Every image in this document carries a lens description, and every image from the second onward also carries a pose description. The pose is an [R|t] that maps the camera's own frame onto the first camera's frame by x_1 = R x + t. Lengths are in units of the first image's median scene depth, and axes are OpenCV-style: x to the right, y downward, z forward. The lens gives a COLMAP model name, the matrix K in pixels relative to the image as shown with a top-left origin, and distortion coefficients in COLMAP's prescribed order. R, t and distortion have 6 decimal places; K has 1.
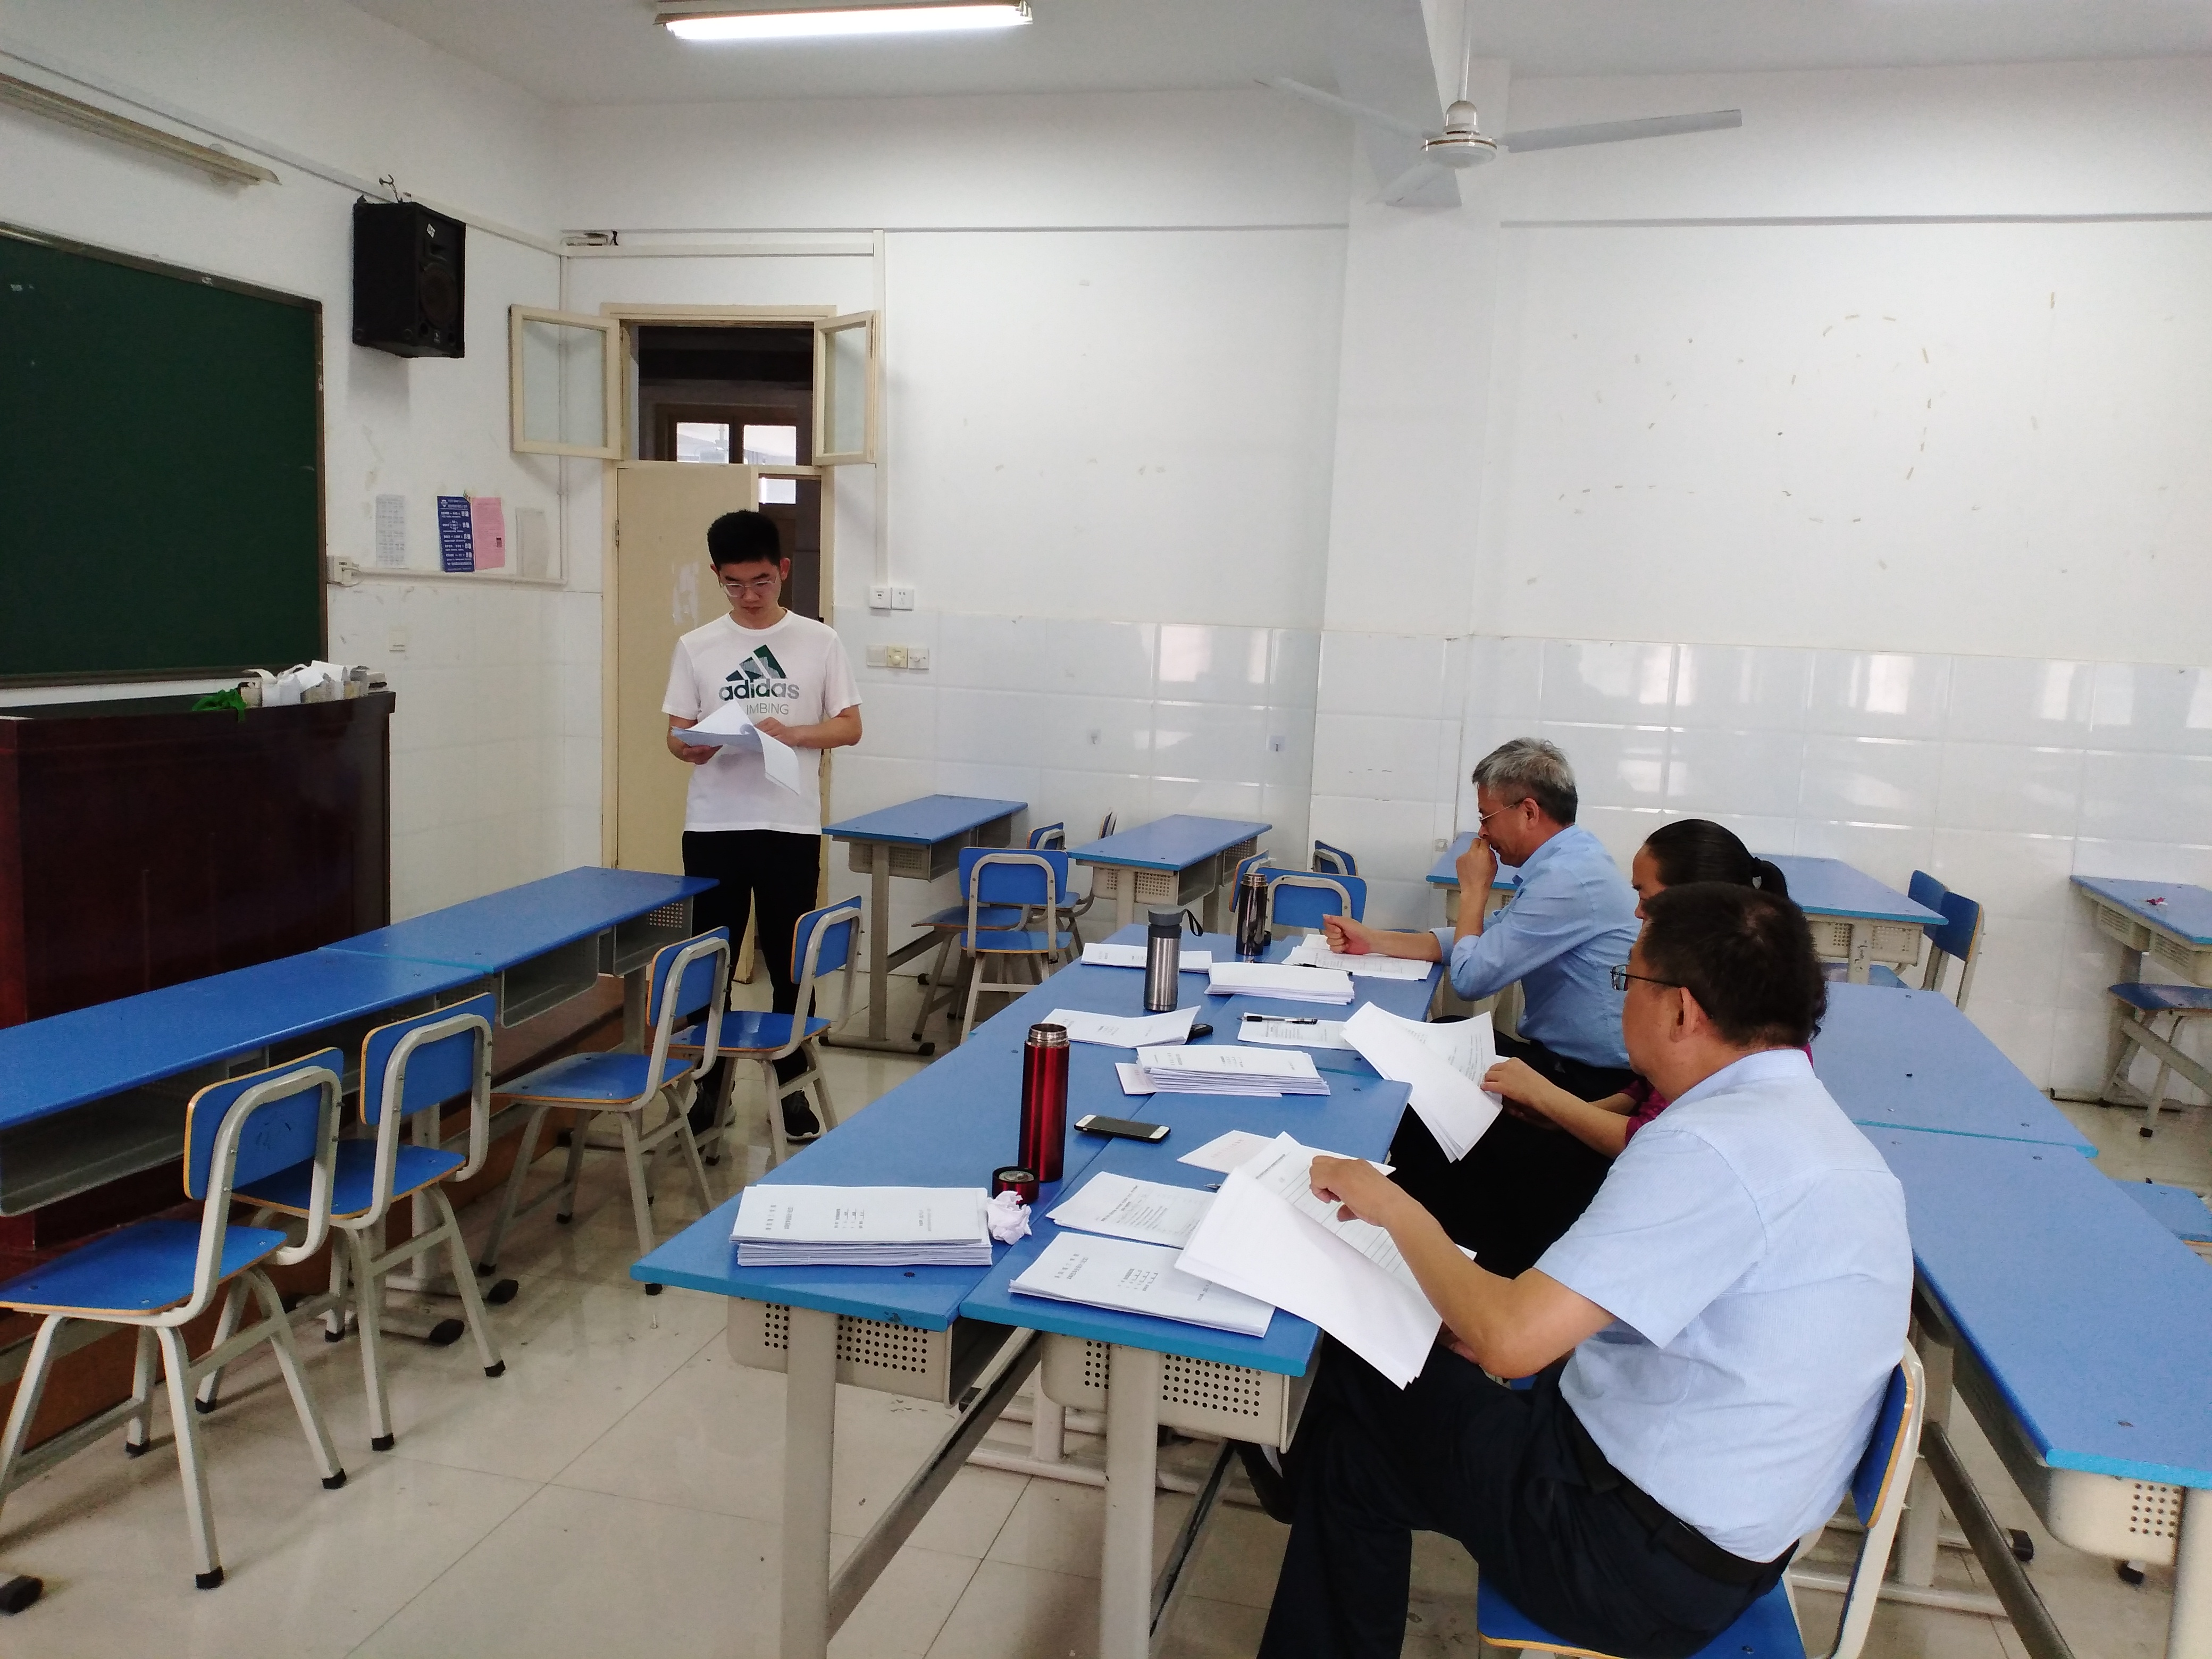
lens RADIAL K [[1741.5, 0, 1089.9], [0, 1741.5, 822.8], [0, 0, 1]] dist [0.077305, -0.020774]
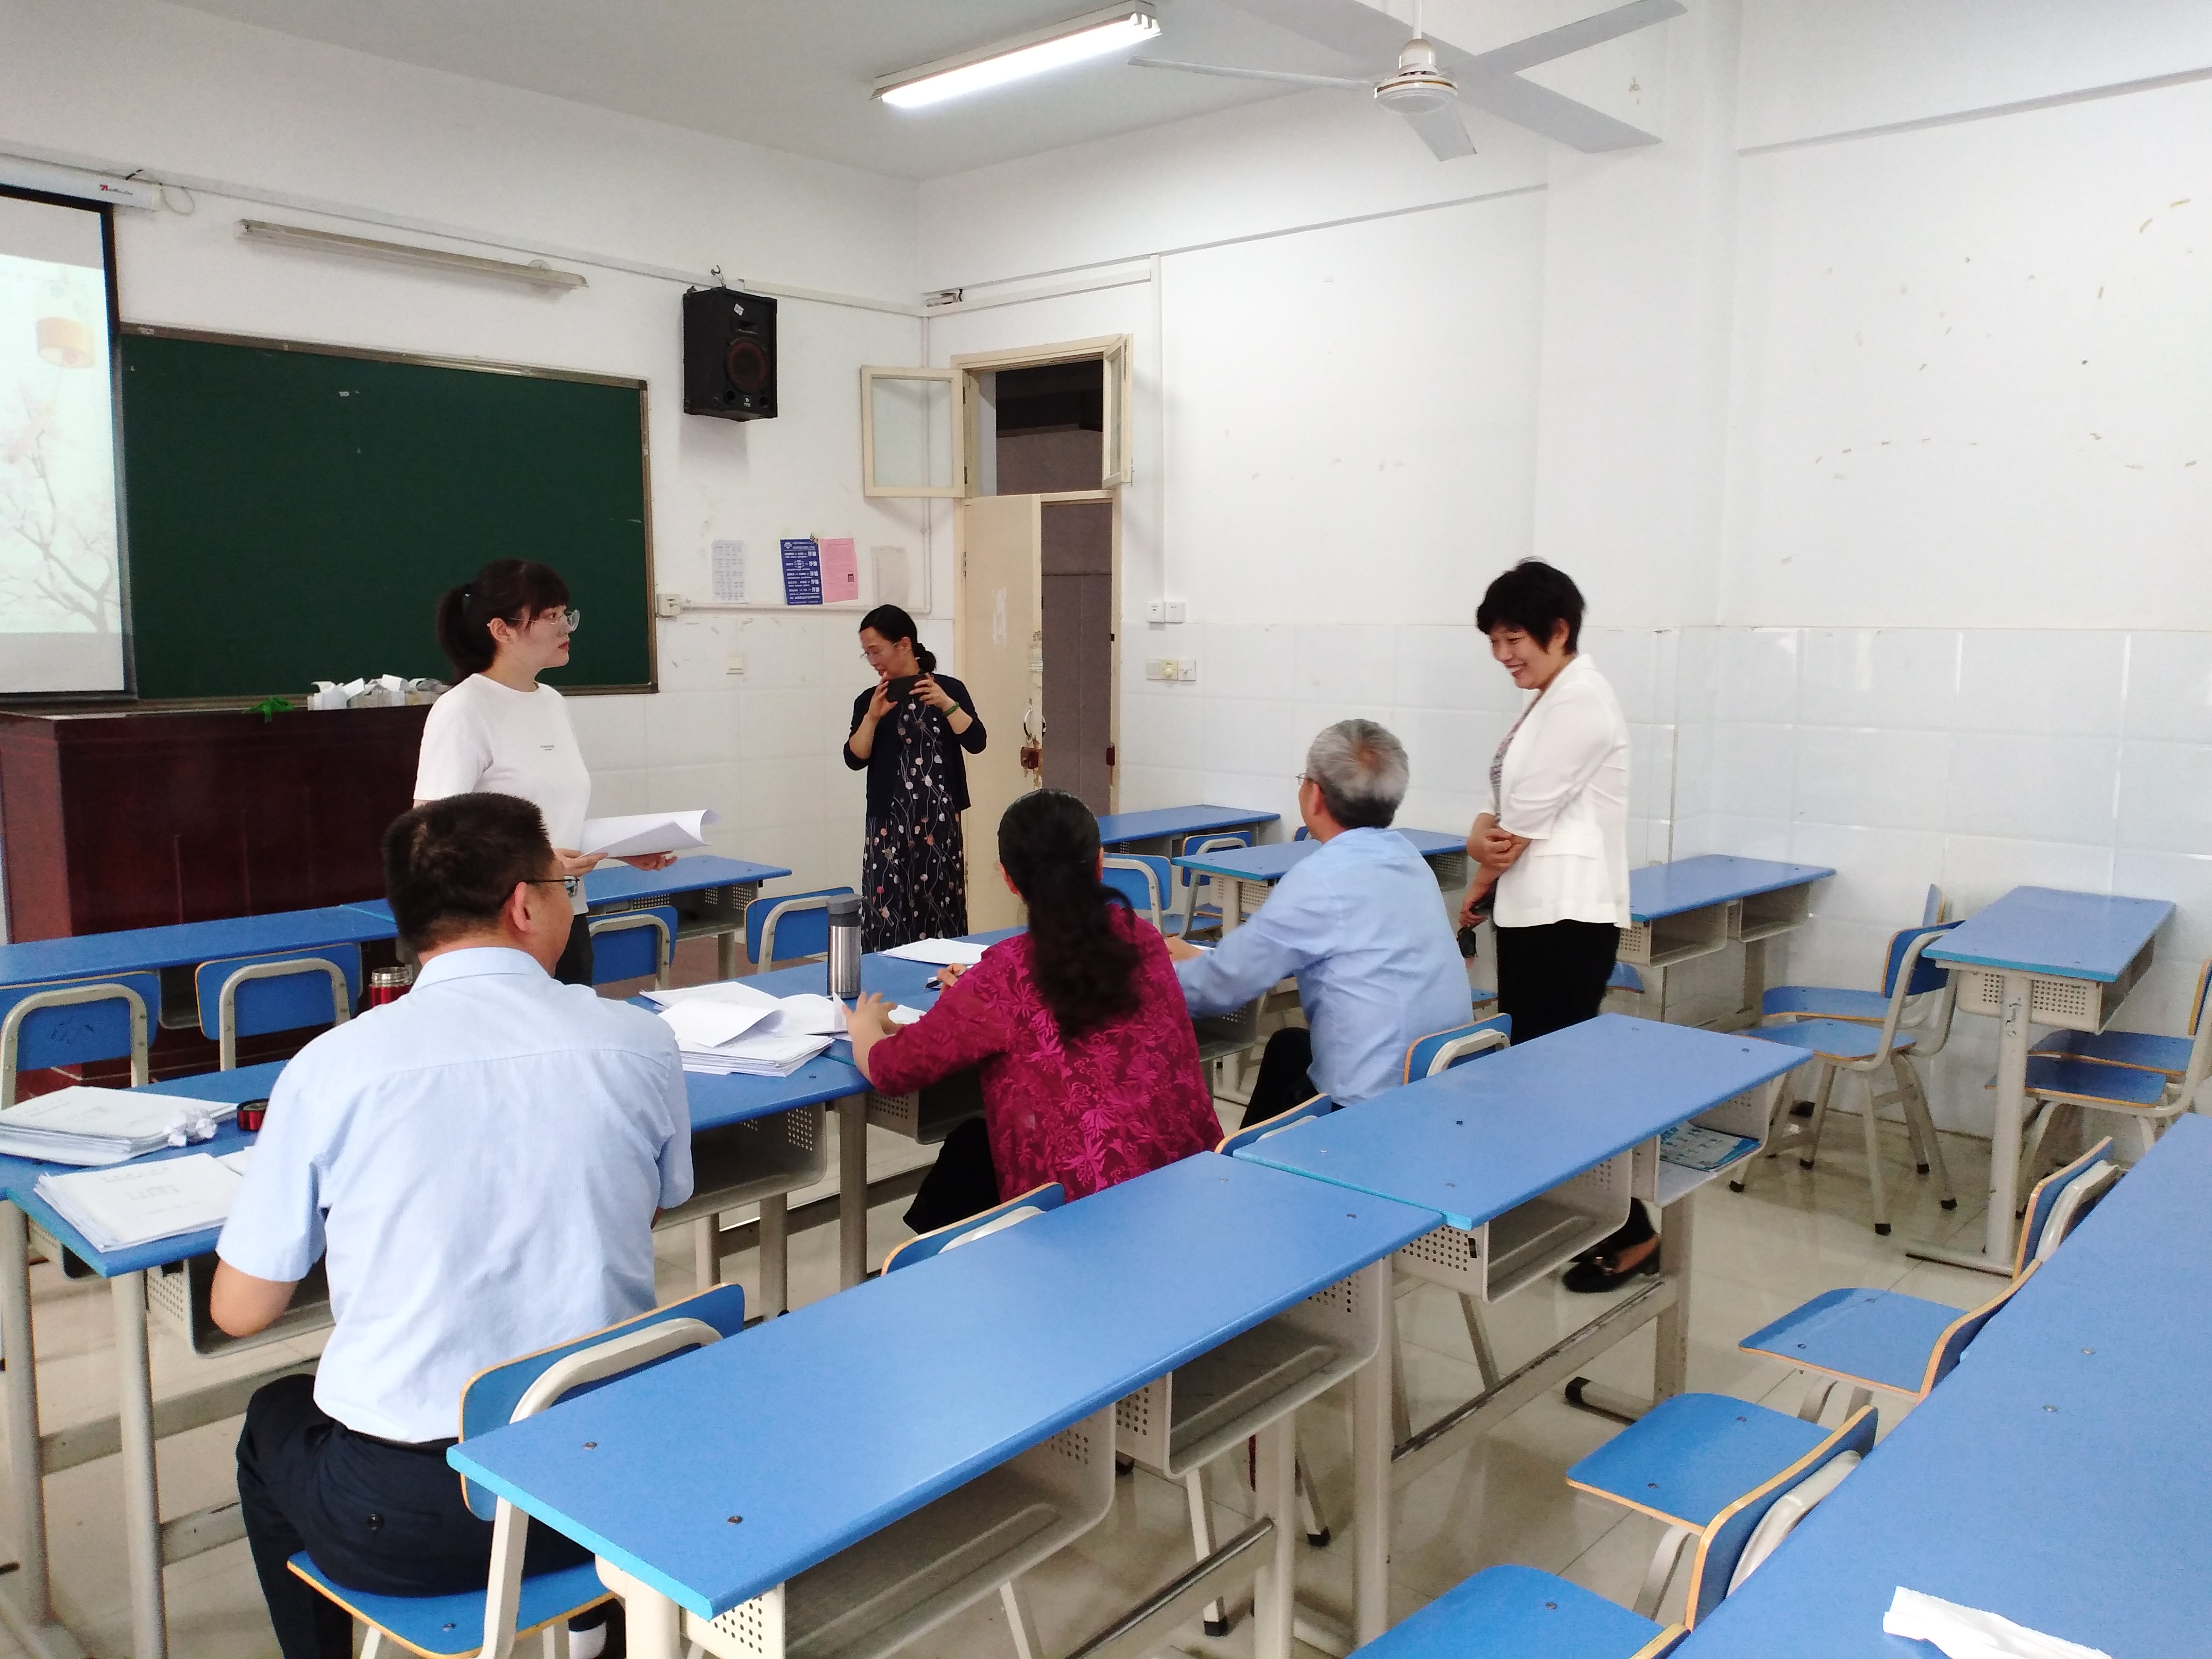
lens RADIAL K [[1741.5, 0, 1111.1], [0, 1741.5, 827.1], [0, 0, 1]] dist [0.077305, -0.020774]
pose [[0.899801, 0.014105, -0.436073, 0.334811], [-0.021391, 0.999702, -0.011804, 0.010824], [0.435776, 0.019949, 0.899834, 0.077874]]
